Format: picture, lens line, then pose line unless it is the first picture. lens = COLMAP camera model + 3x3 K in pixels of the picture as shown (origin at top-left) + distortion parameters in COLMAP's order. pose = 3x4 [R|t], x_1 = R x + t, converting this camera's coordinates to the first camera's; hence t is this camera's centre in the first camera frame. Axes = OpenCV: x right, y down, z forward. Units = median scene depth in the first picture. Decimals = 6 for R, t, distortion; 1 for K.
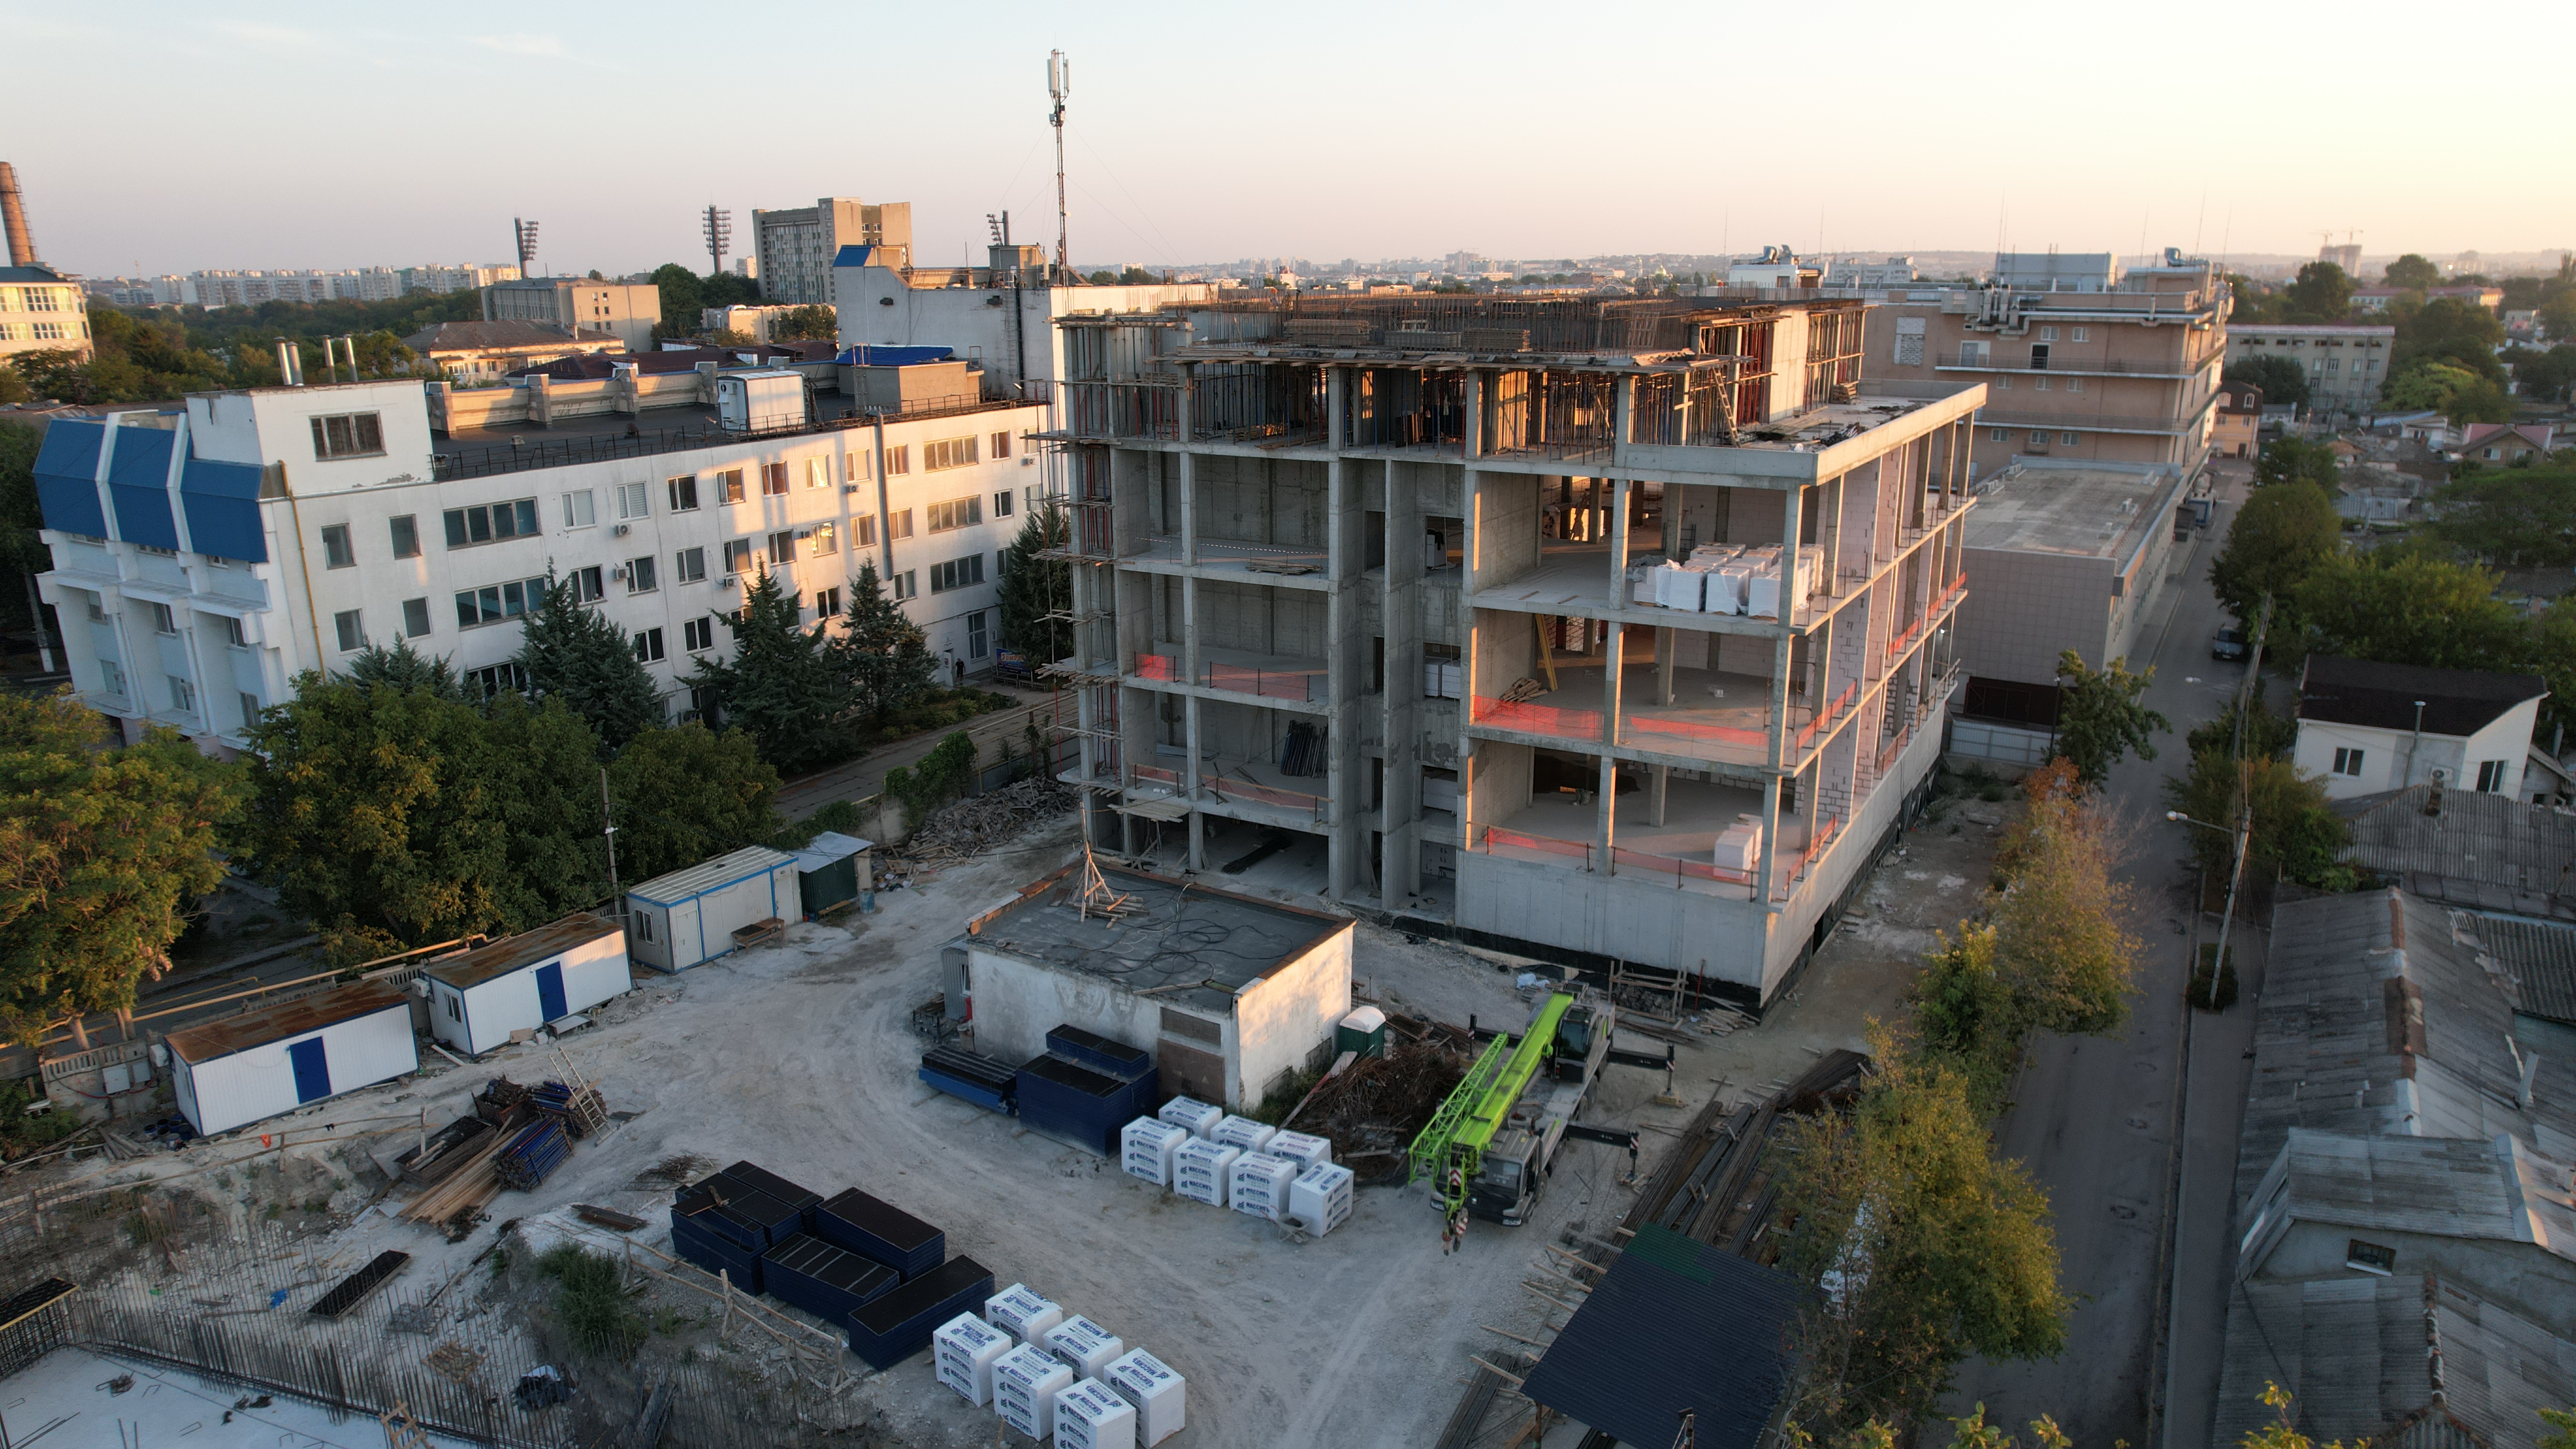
lens RADIAL K [[1654.9, 0, 1295.1], [0, 1654.9, 732.5], [0, 0, 1]] dist [-0.082349, 0.077843]
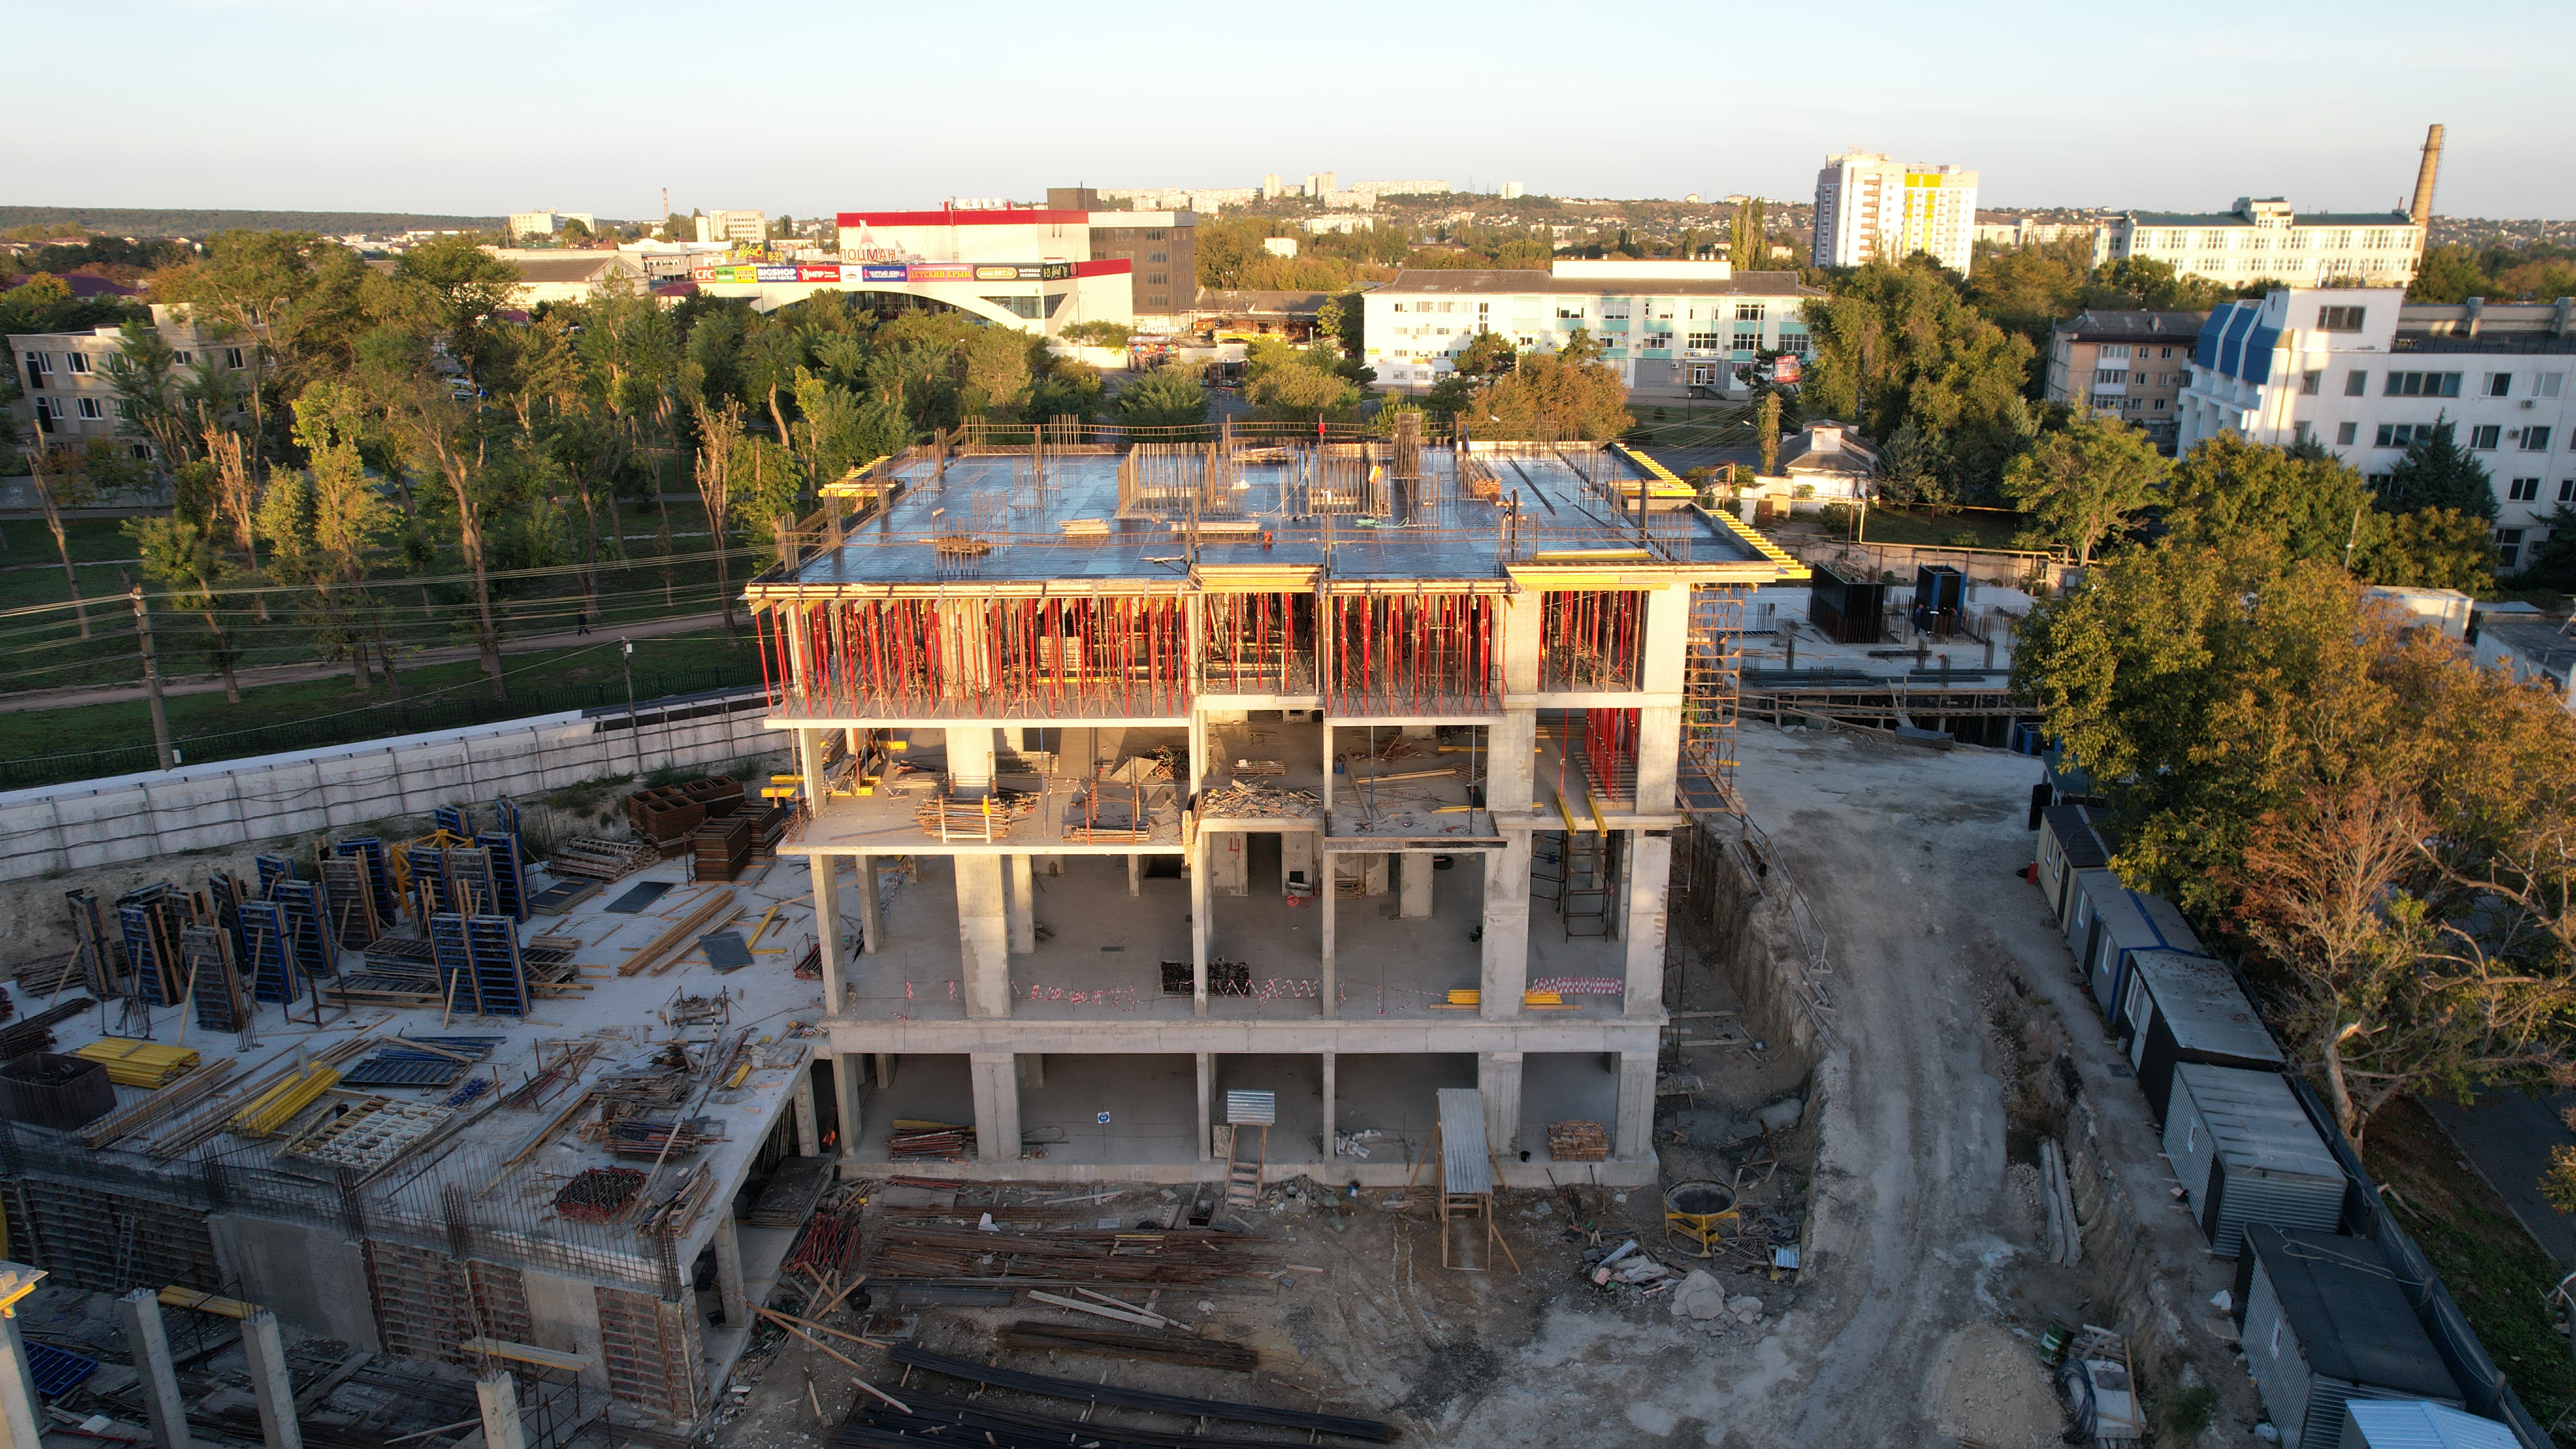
lens RADIAL K [[1663.6, 0, 1277.2], [0, 1663.6, 725.1], [0, 0, 1]] dist [-0.062333, 0.061148]
pose [[0.289903, 0.281538, -0.914709, 0.721782], [-0.260437, 0.942892, 0.207671, 0.140619], [0.920939, 0.178019, 0.346670, -0.505949]]
